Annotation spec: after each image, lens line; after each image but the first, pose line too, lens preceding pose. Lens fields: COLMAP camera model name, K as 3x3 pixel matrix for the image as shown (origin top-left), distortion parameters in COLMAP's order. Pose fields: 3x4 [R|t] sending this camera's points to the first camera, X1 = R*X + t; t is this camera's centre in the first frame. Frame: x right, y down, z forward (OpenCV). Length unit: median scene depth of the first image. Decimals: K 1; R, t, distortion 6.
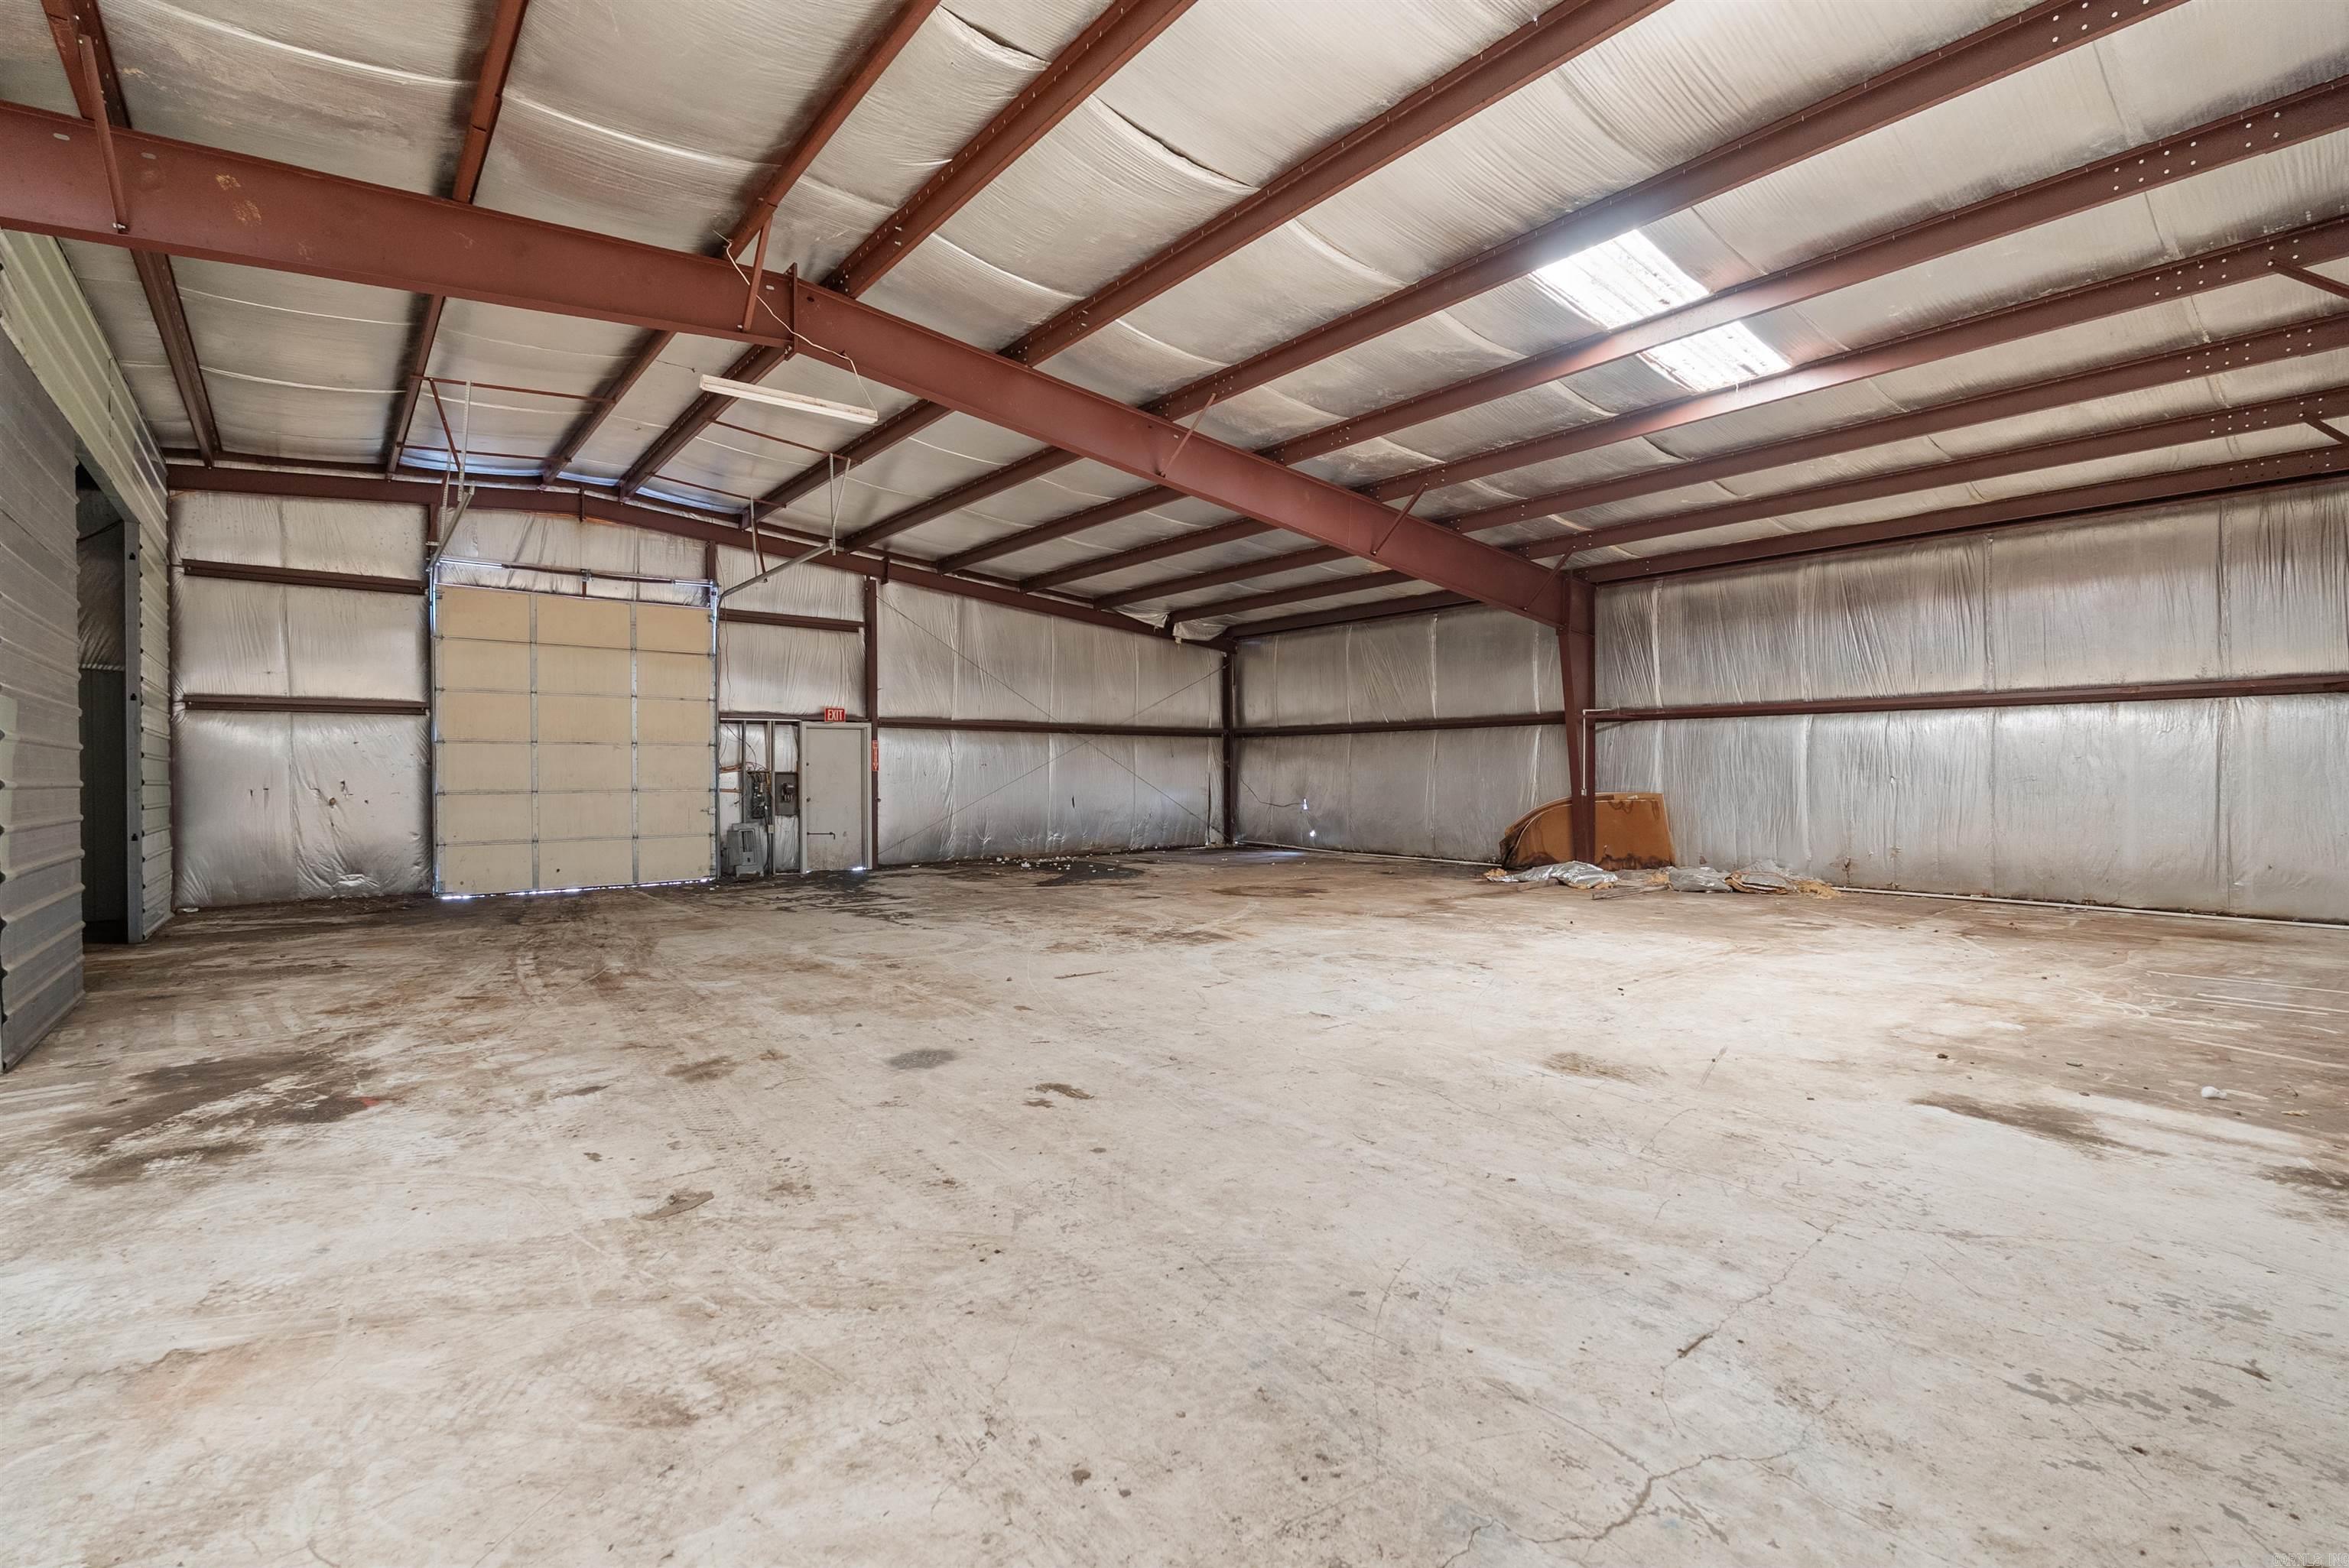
lens RADIAL K [[1036.4, 0, 1171.0], [0, 1036.4, 782.1], [0, 0, 1]] dist [0.008315, -0.000077]
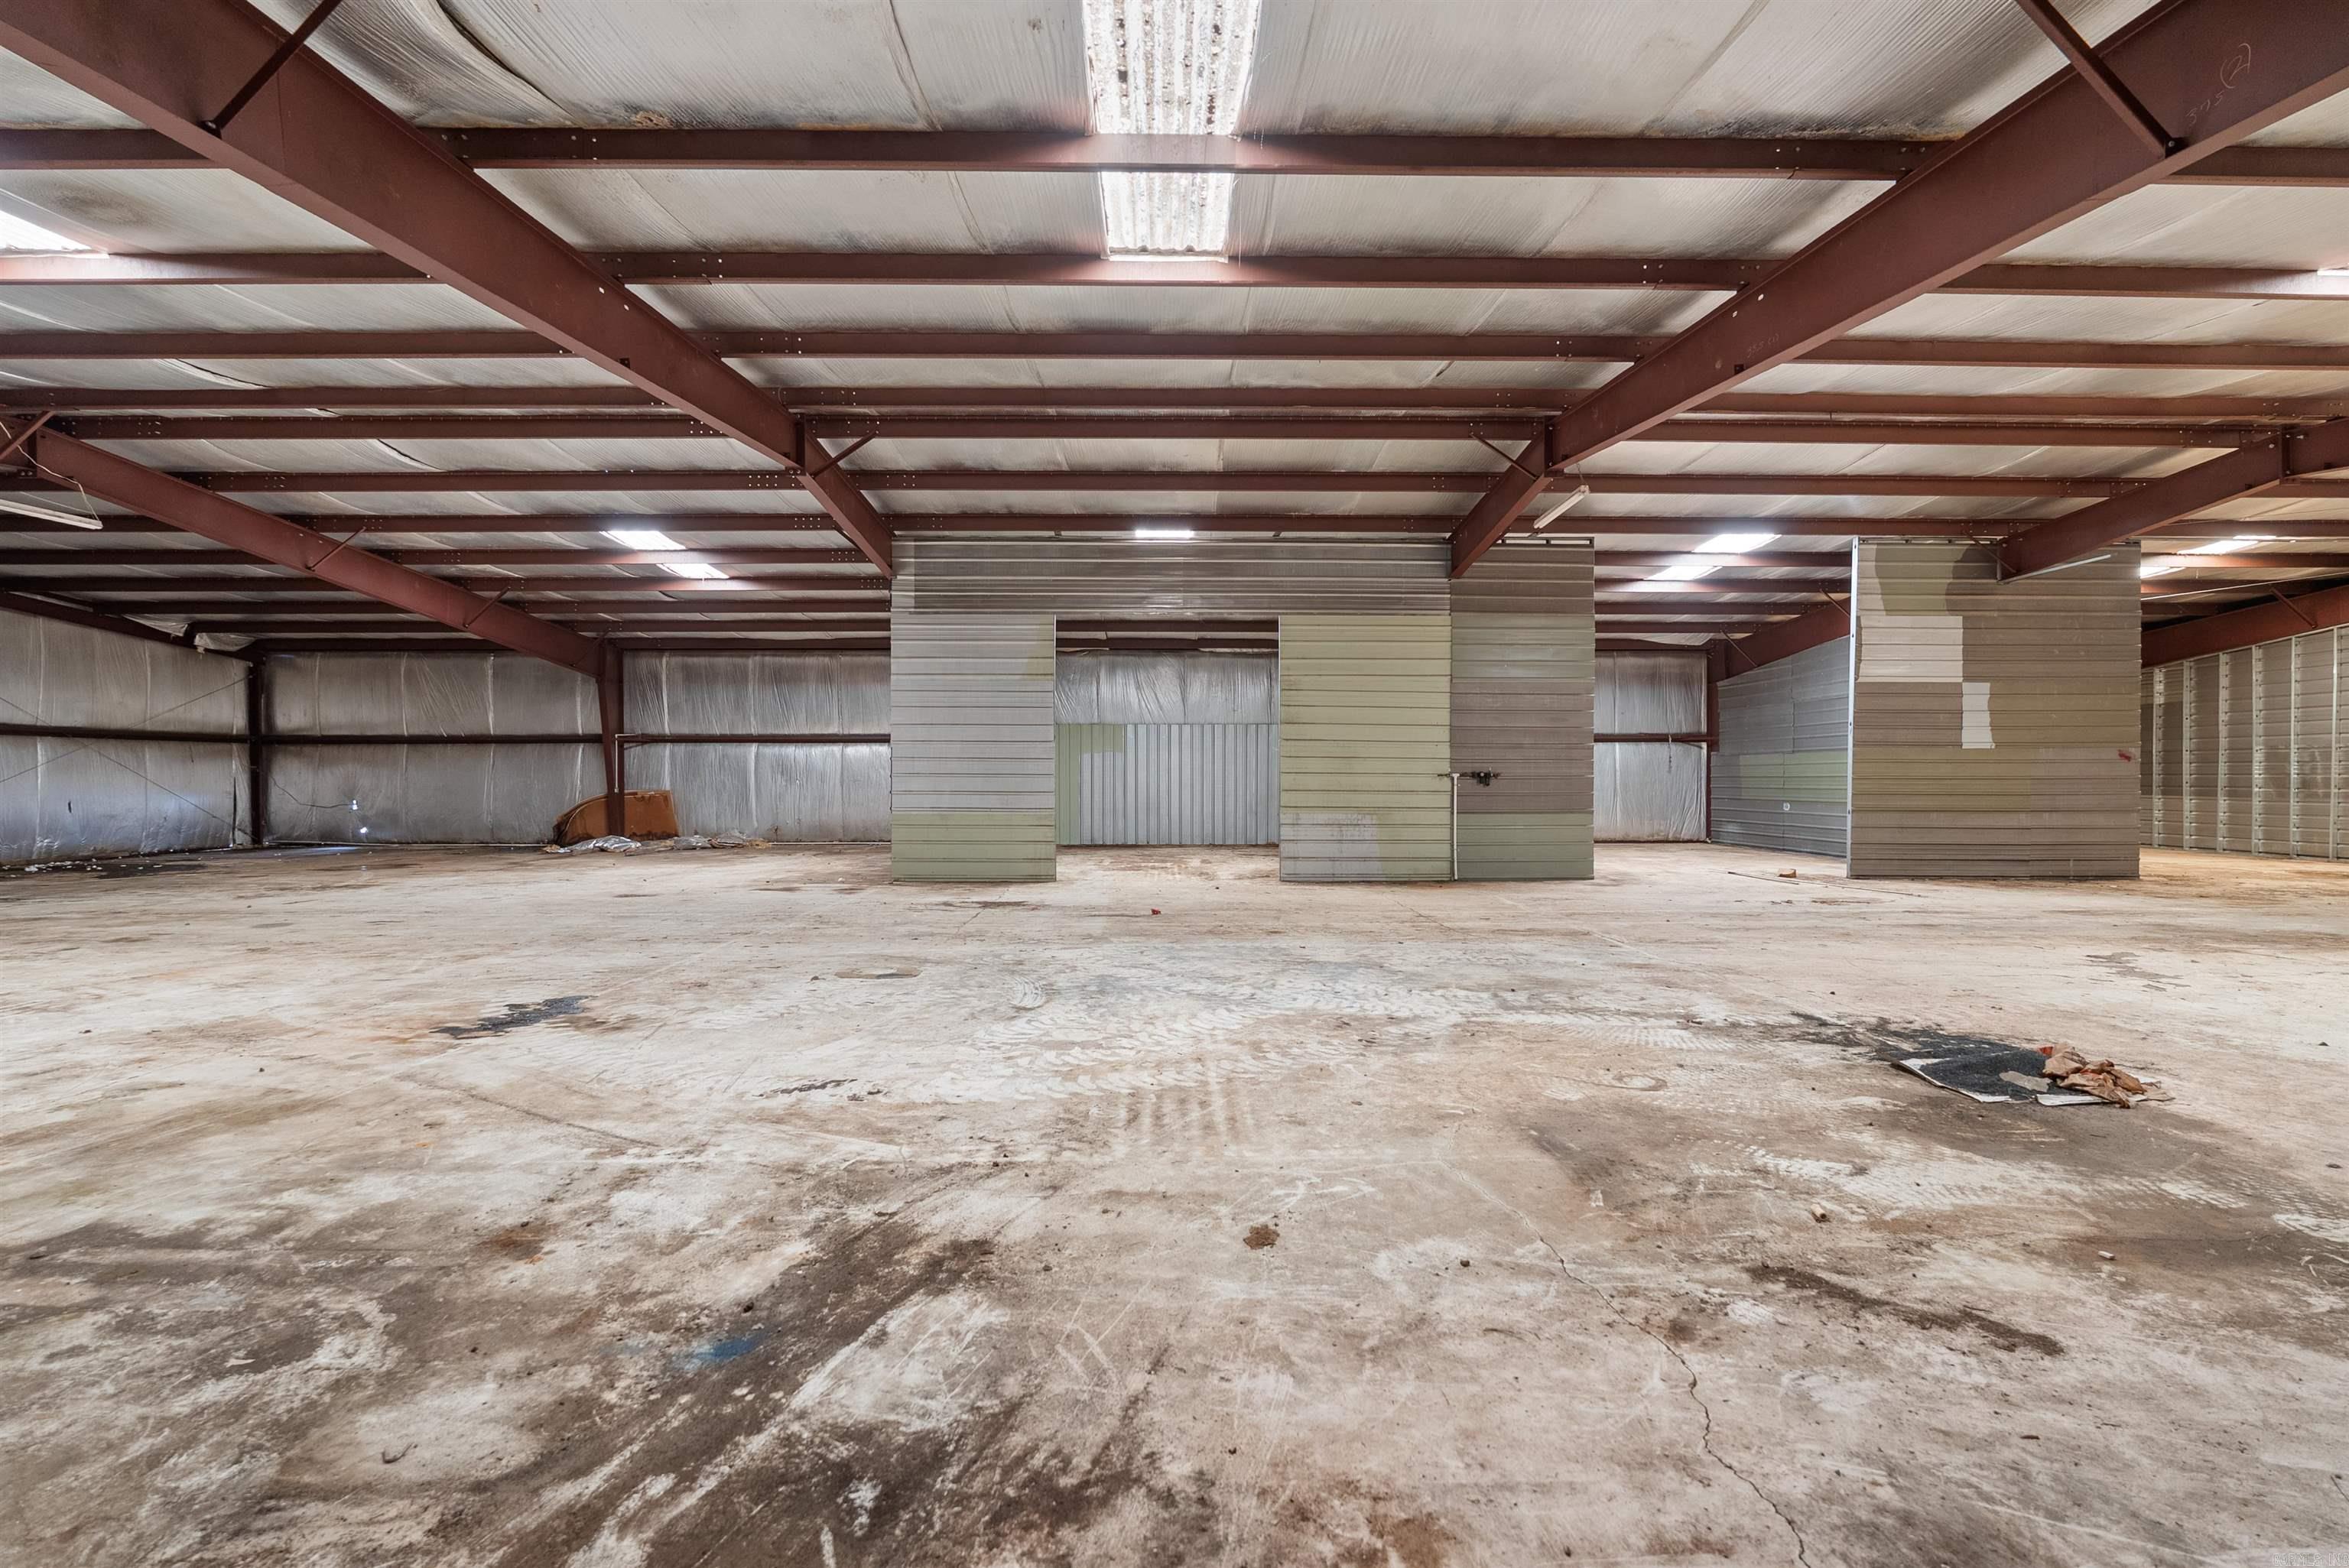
lens RADIAL K [[1036.4, 0, 1171.0], [0, 1036.4, 782.1], [0, 0, 1]] dist [0.008315, -0.000077]
pose [[0.634301, -0.003877, 0.773076, -0.232403], [0.007551, 0.999971, -0.001181, 0.005703], [-0.773049, 0.006586, 0.634312, -0.520298]]
